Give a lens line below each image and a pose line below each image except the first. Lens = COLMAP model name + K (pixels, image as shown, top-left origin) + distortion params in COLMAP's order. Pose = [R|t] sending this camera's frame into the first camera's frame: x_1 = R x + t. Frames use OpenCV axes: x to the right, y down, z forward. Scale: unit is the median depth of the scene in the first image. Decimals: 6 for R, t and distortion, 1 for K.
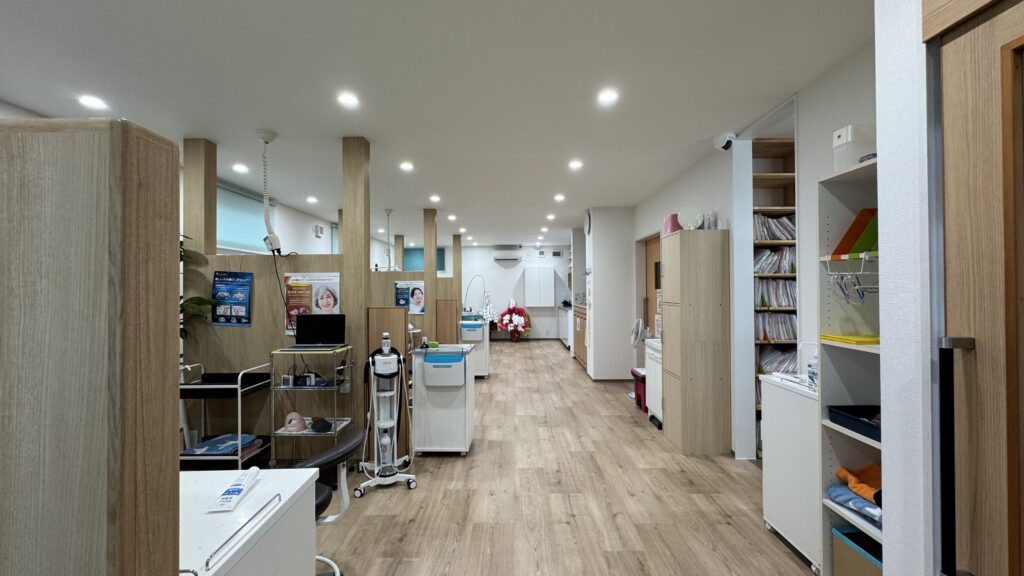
lens RADIAL K [[408.3, 0, 512.0], [0, 408.3, 288.0], [0, 0, 1]] dist [-0.001476, -0.000104]
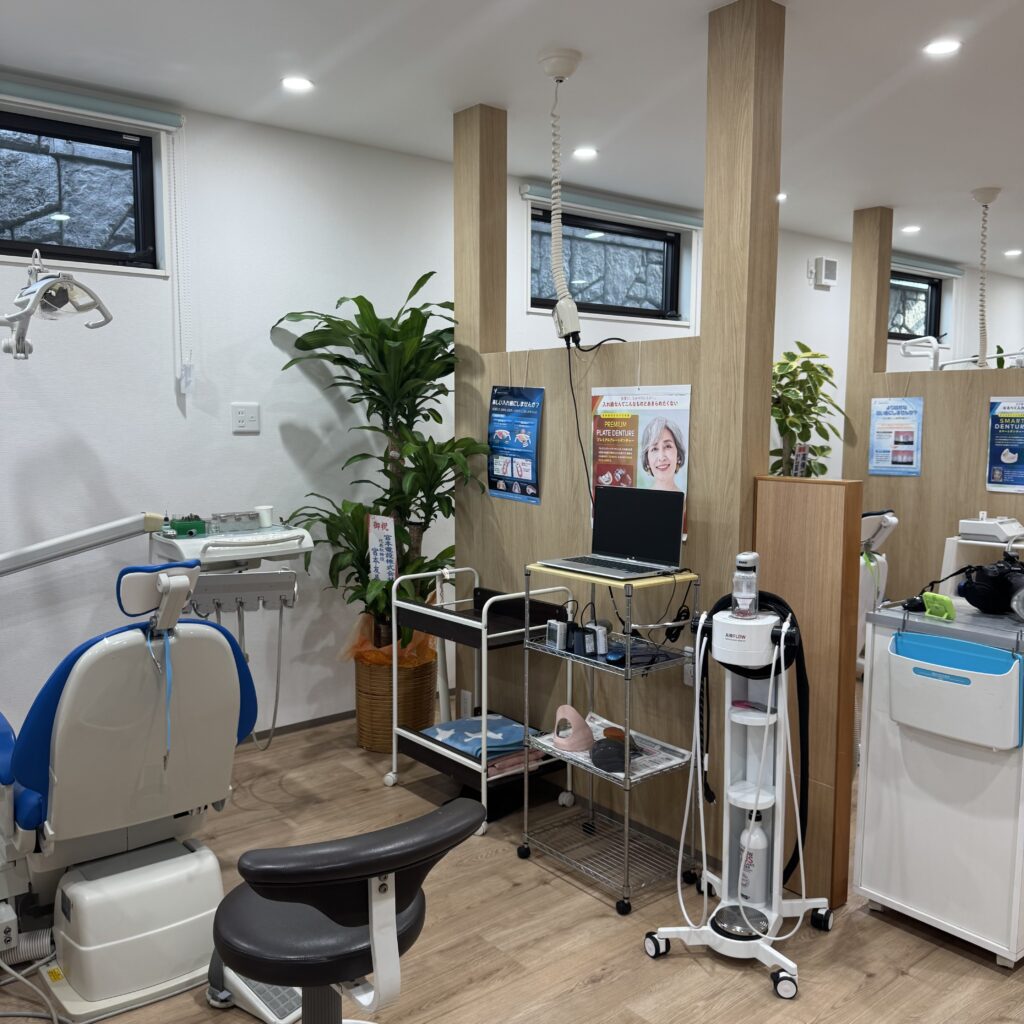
lens RADIAL K [[962.6, 0, 512.0], [0, 962.6, 512.0], [0, 0, 1]] dist [0.110325, -0.191020]
pose [[0.640019, 0.086989, -0.763419, 0.189080], [-0.003448, 0.993886, 0.110360, -0.018601], [0.768351, -0.068000, 0.636406, 0.267096]]
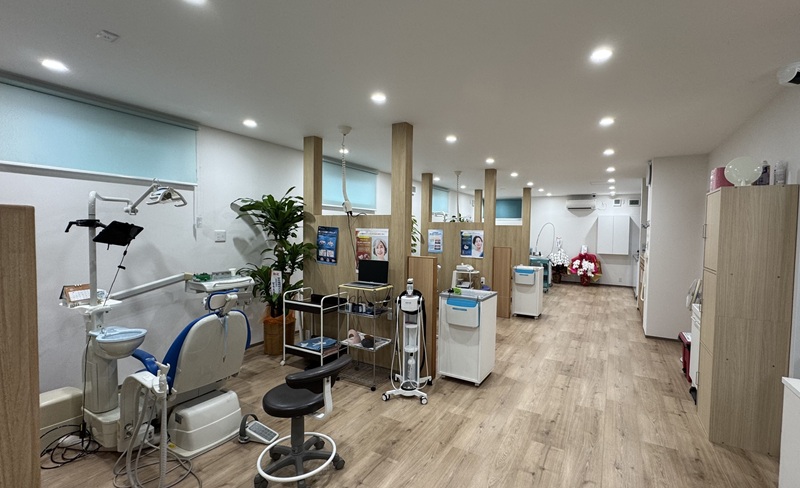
lens RADIAL K [[346.0, 0, 434.7], [0, 346.0, 244.3], [0, 0, 1]] dist [-0.000965, 0.000033]
pose [[0.890648, 0.041707, -0.452776, 0.216793], [-0.021064, 0.998500, 0.050542, -0.047892], [0.454205, -0.035478, 0.890191, 0.073172]]
